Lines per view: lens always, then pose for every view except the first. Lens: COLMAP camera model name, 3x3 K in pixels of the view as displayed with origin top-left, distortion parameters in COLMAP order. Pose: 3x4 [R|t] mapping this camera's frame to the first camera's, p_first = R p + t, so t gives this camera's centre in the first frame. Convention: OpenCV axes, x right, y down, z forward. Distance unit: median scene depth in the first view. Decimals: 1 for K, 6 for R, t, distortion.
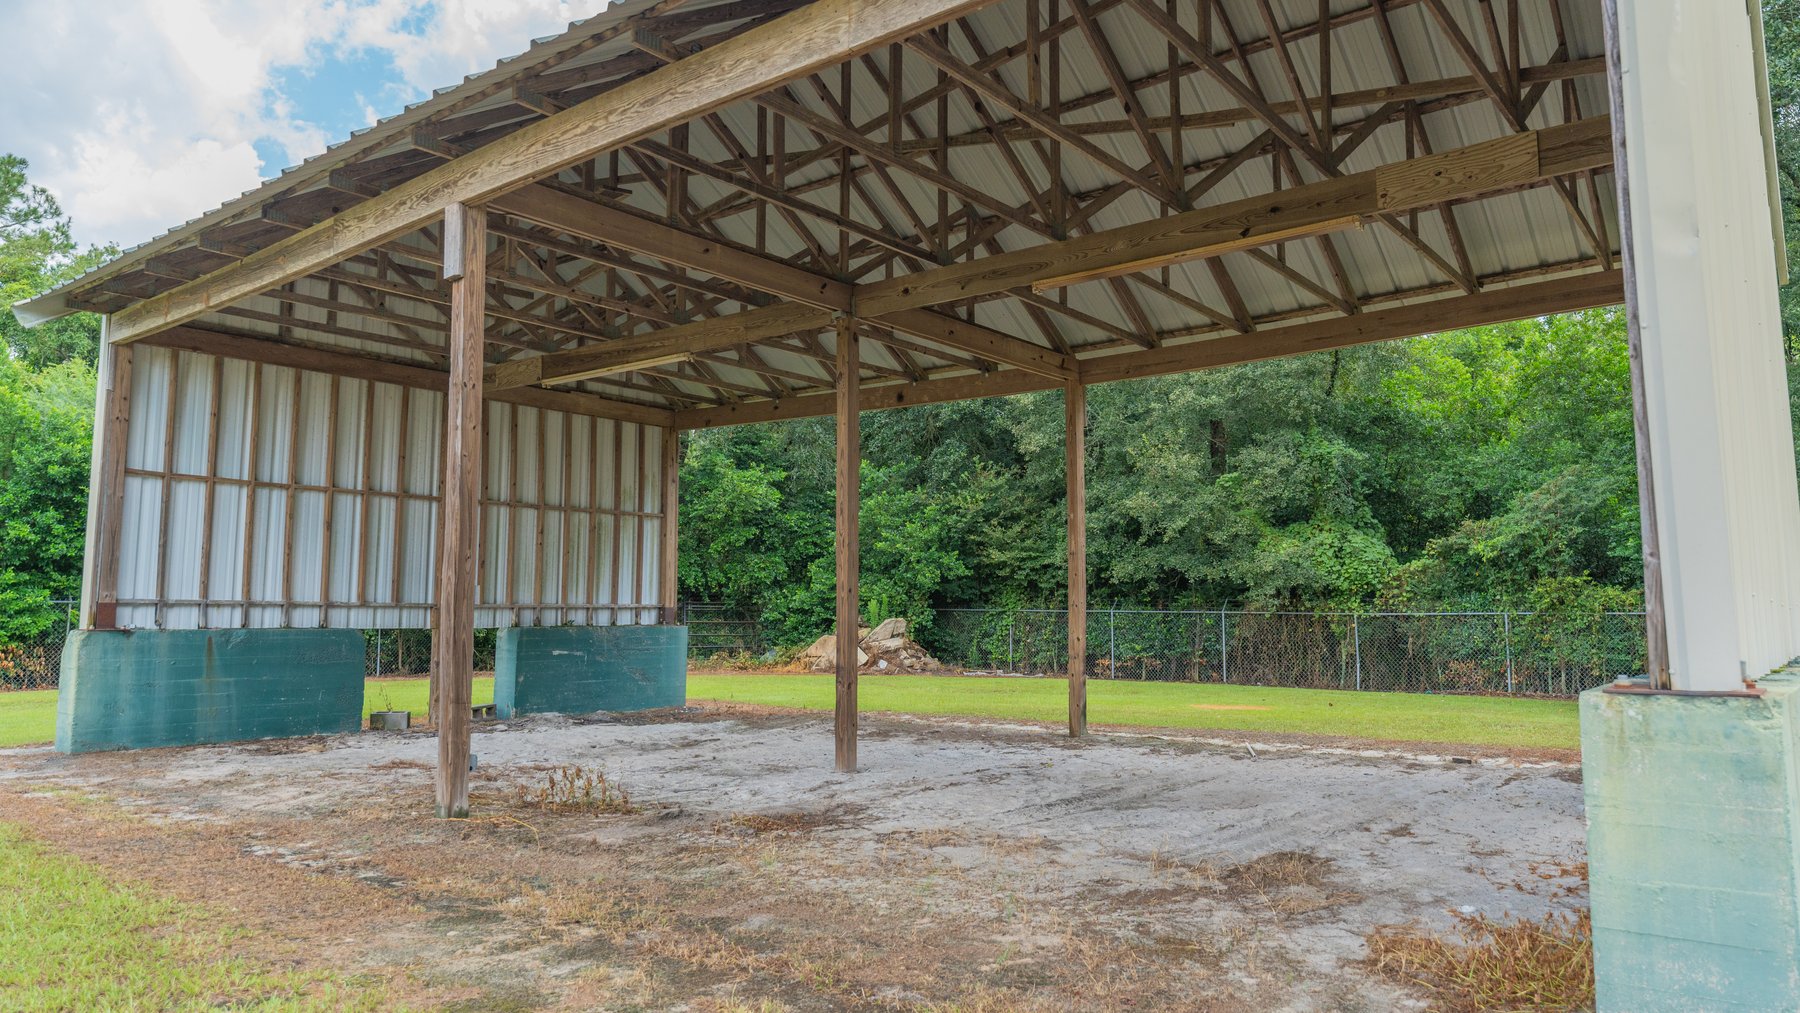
lens RADIAL K [[1192.9, 0, 907.4], [0, 1192.9, 504.9], [0, 0, 1]] dist [0.002963, -0.001258]
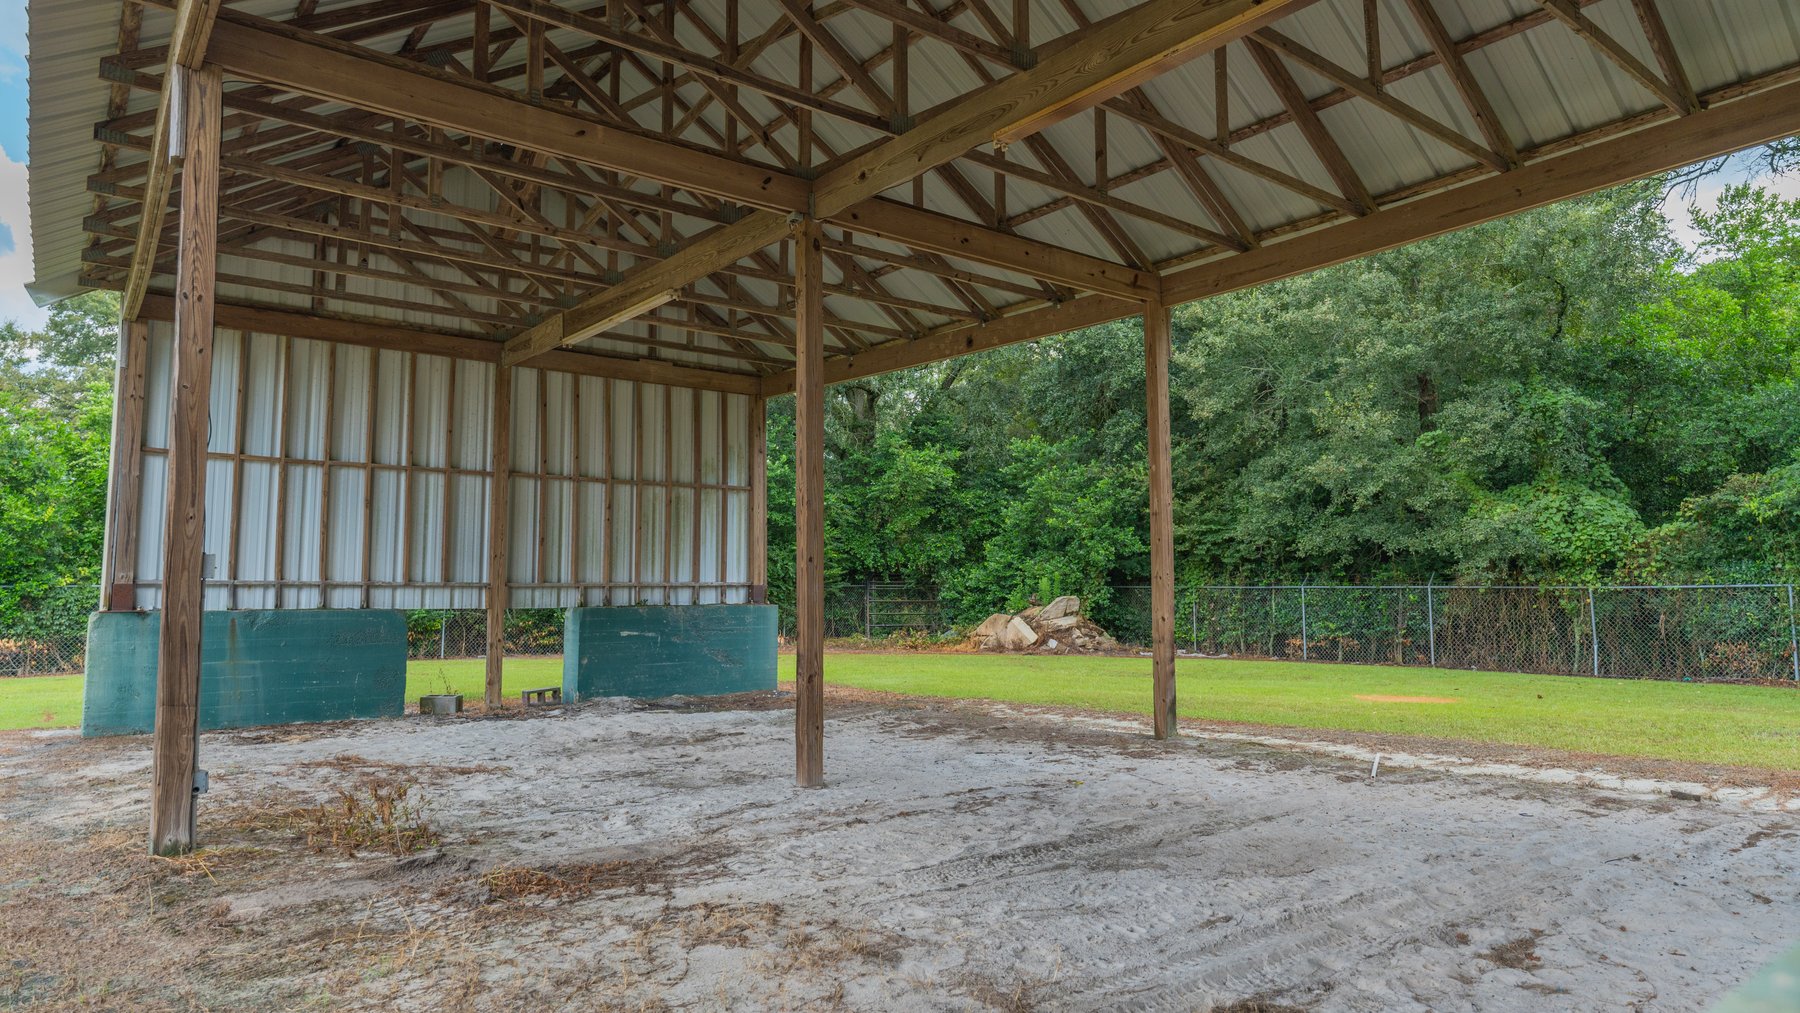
lens RADIAL K [[1099.4, 0, 901.9], [0, 1099.4, 502.5], [0, 0, 1]] dist [0.001604, -0.001657]
pose [[0.974548, -0.025446, -0.222728, 0.074724], [0.027279, 0.999615, 0.005154, 0.013317], [0.222511, -0.011099, 0.974867, 0.125114]]
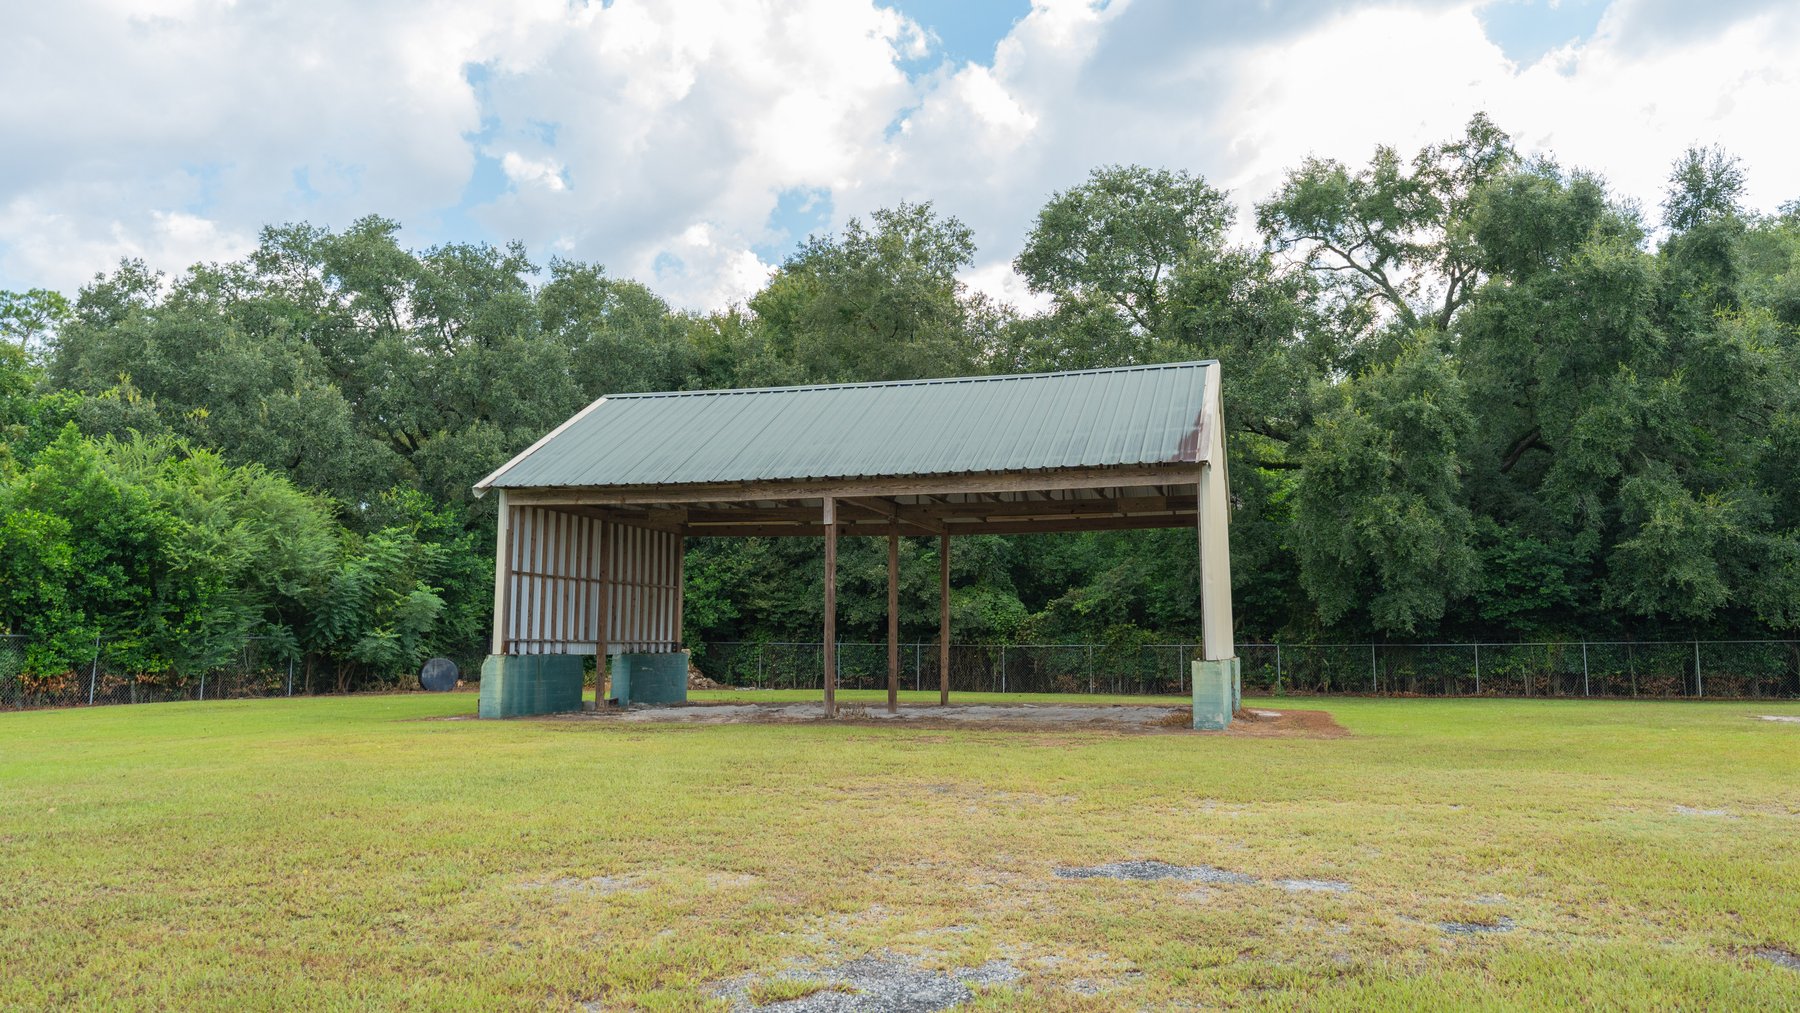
lens RADIAL K [[1286.7, 0, 947.6], [0, 1286.7, 499.0], [0, 0, 1]] dist [-0.001816, -0.000921]
pose [[0.915588, 0.045400, 0.399547, -0.410901], [-0.036705, 0.998894, -0.029392, -0.053578], [-0.400440, 0.012245, 0.916241, -0.571131]]
